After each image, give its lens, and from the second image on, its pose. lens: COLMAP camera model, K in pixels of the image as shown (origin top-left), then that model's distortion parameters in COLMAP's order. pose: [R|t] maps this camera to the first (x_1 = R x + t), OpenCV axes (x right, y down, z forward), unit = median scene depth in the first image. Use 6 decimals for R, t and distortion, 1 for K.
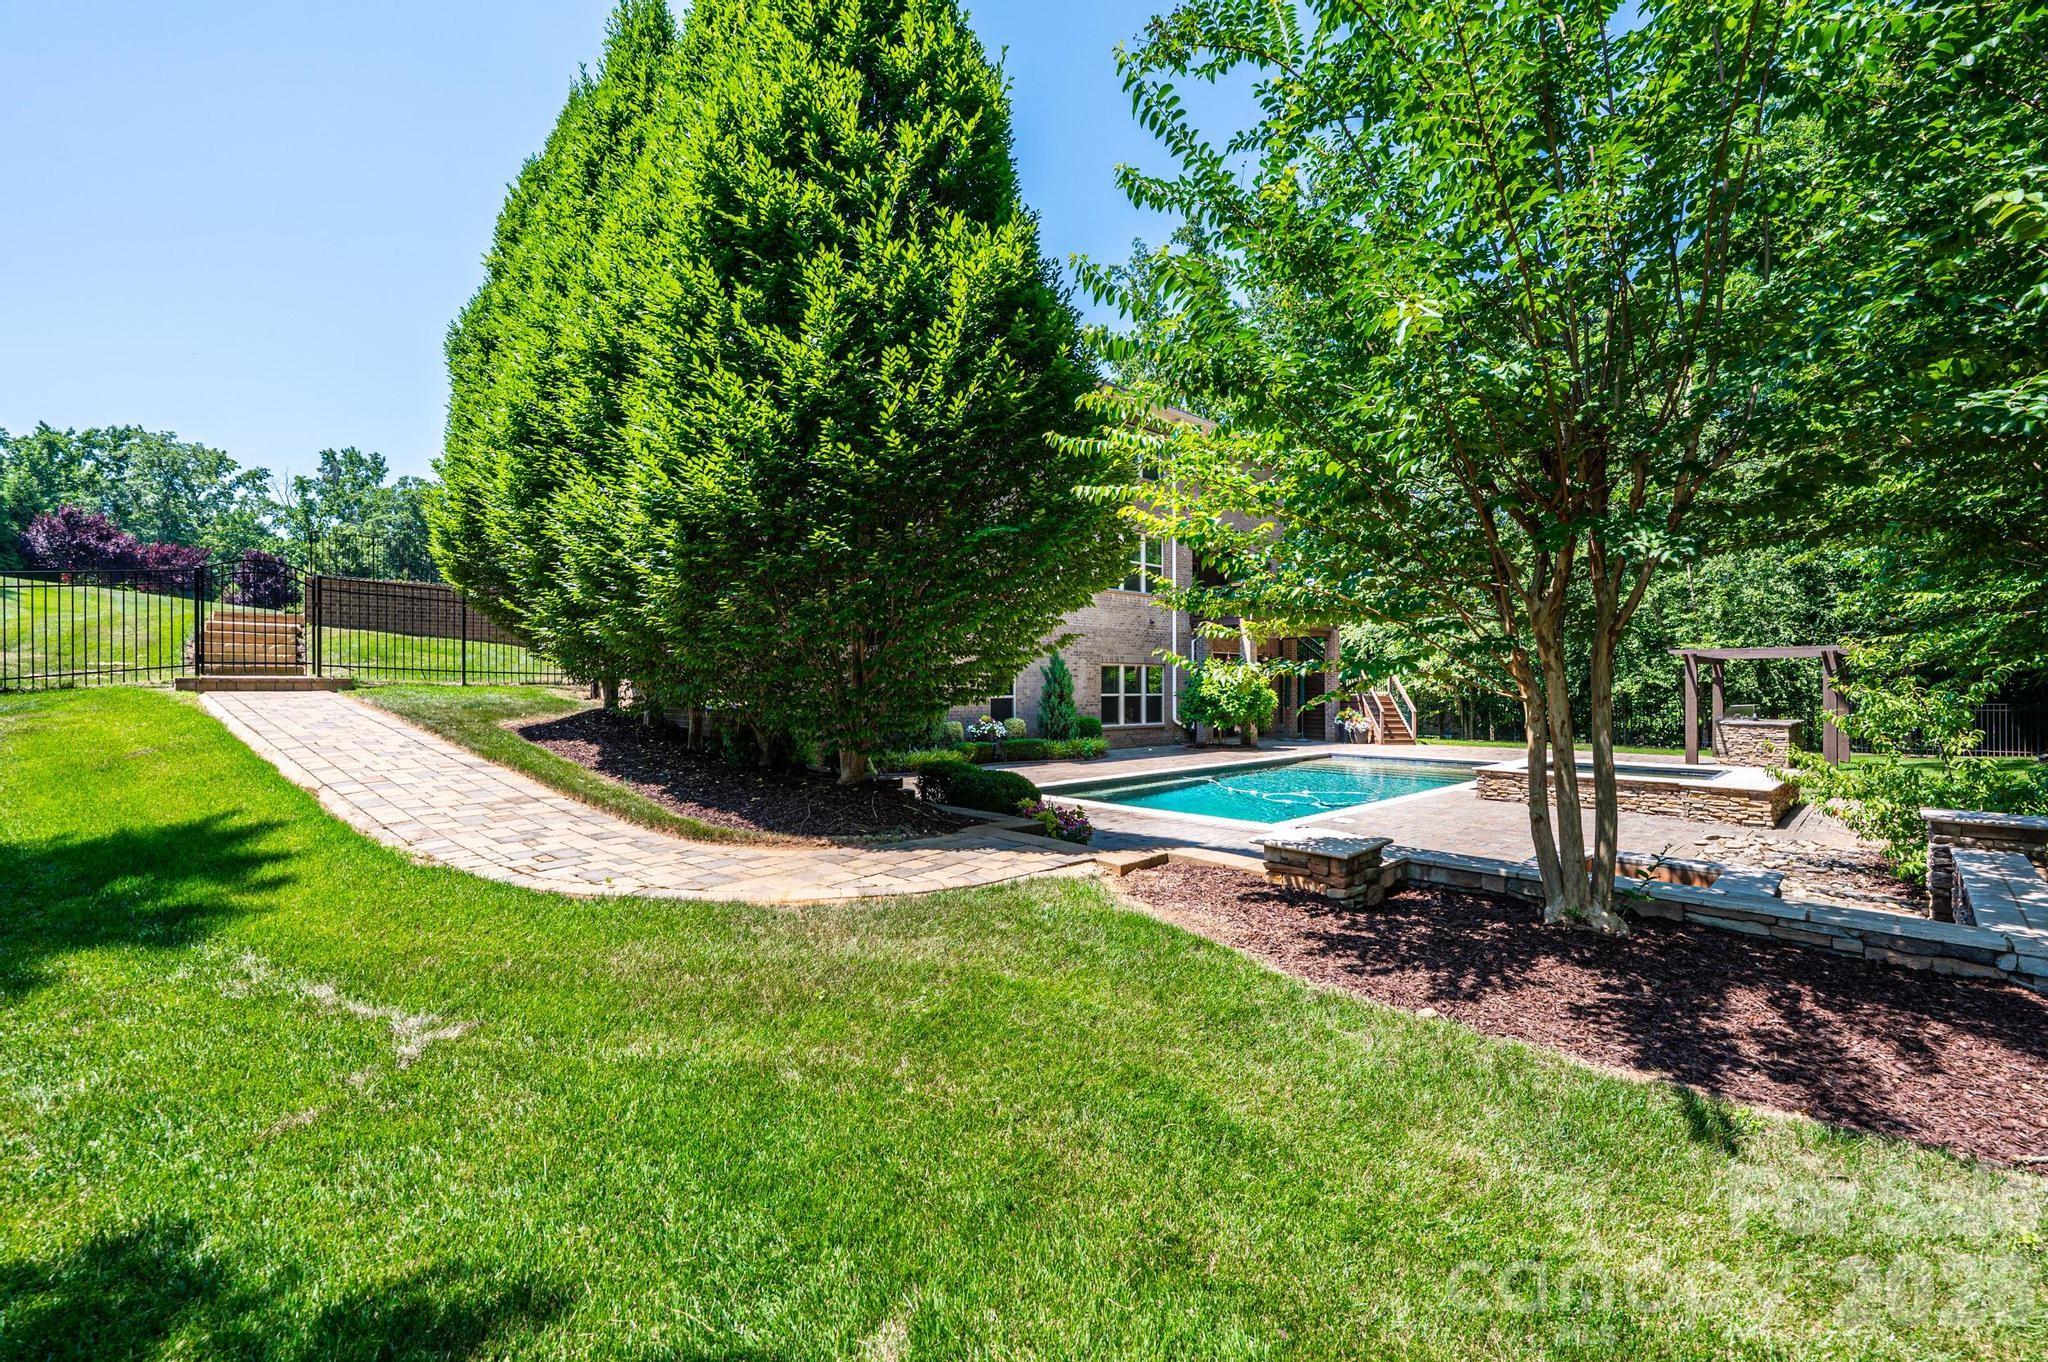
lens RADIAL K [[813.1, 0, 1023.0], [0, 813.1, 685.0], [0, 0, 1]] dist [-0.000155, -0.000828]
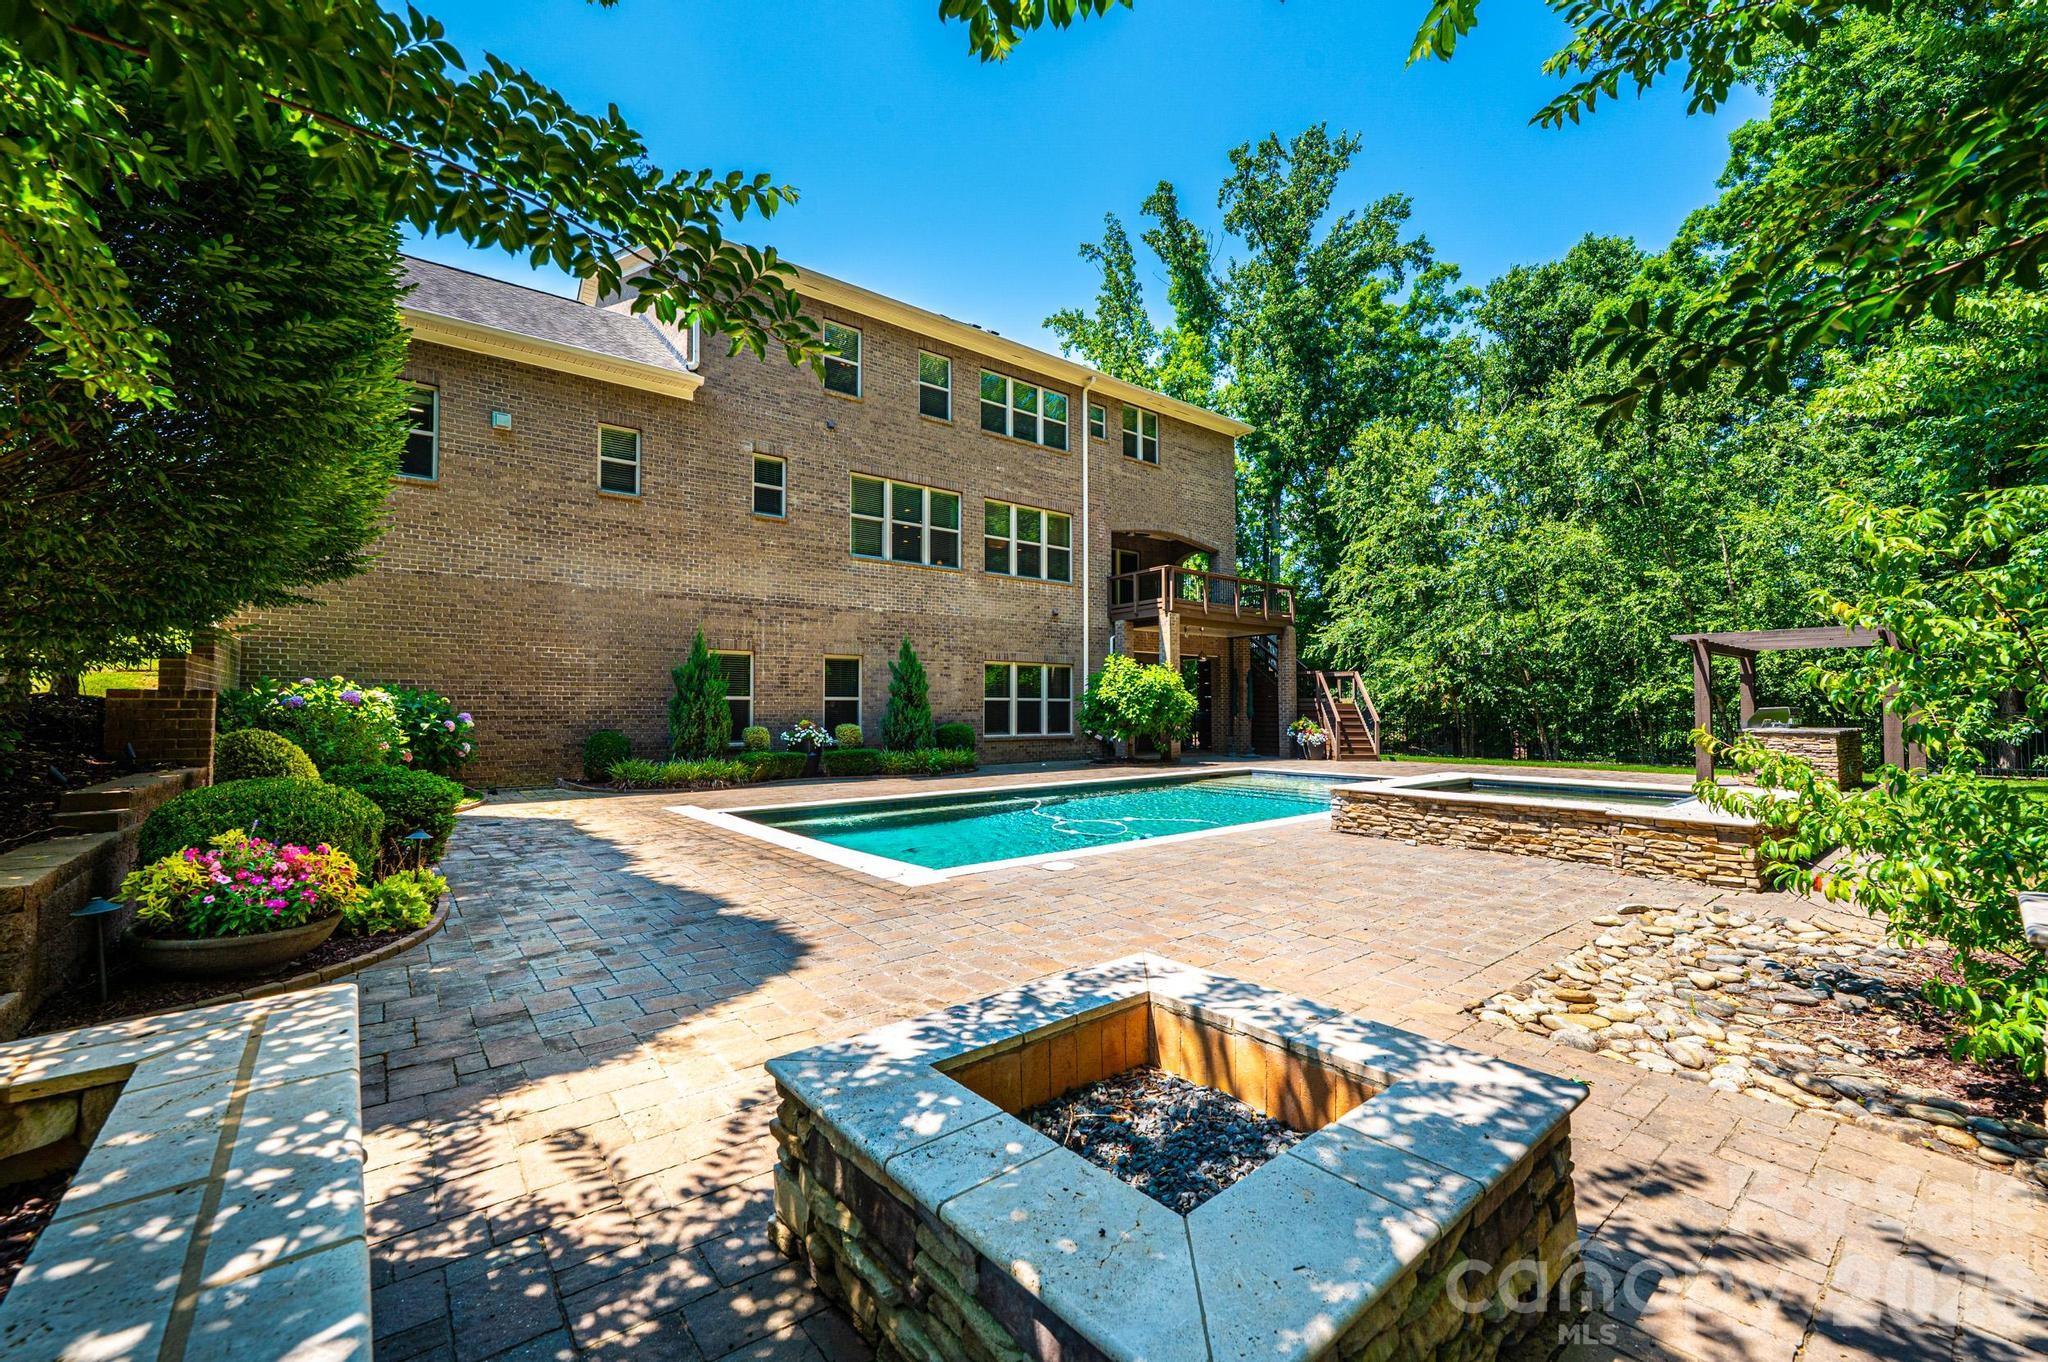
lens RADIAL K [[813.1, 0, 1024.4], [0, 813.1, 686.0], [0, 0, 1]] dist [-0.000155, -0.000828]
pose [[0.998511, -0.000055, -0.054557, 0.193128], [-0.001264, 0.999708, -0.024146, 0.020052], [0.054543, 0.024179, 0.998219, 0.173885]]
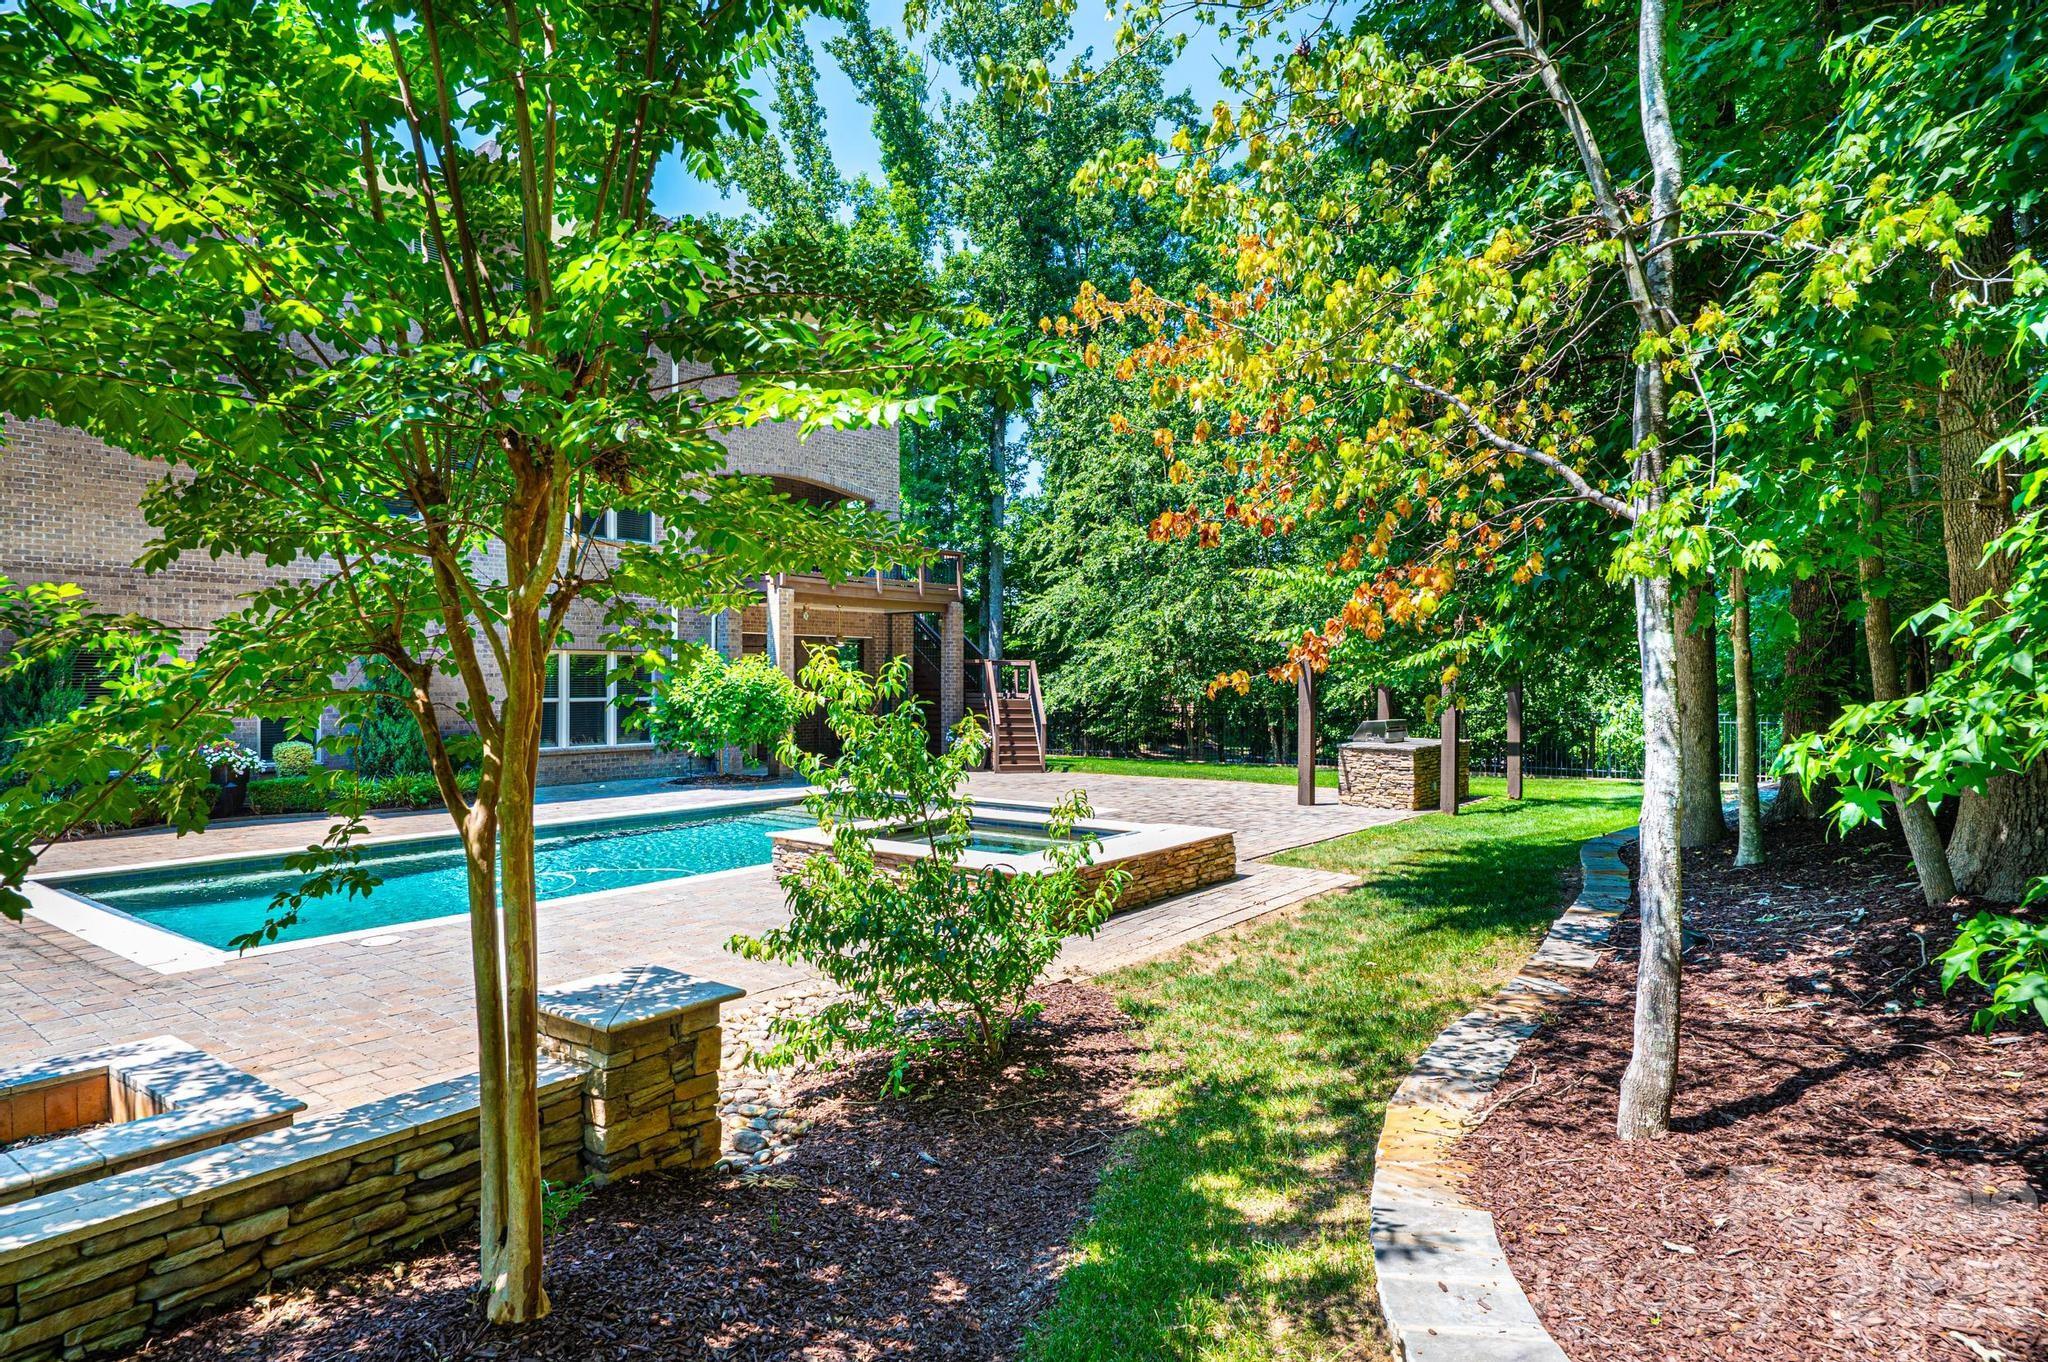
lens RADIAL K [[1165.4, 0, 1026.1], [0, 1165.4, 684.1], [0, 0, 1]] dist [0.001605, 0.000062]
pose [[0.983062, 0.004391, 0.183223, 0.333906], [-0.006717, 0.999905, 0.012077, -0.014573], [-0.183153, -0.013104, 0.982997, 0.045876]]
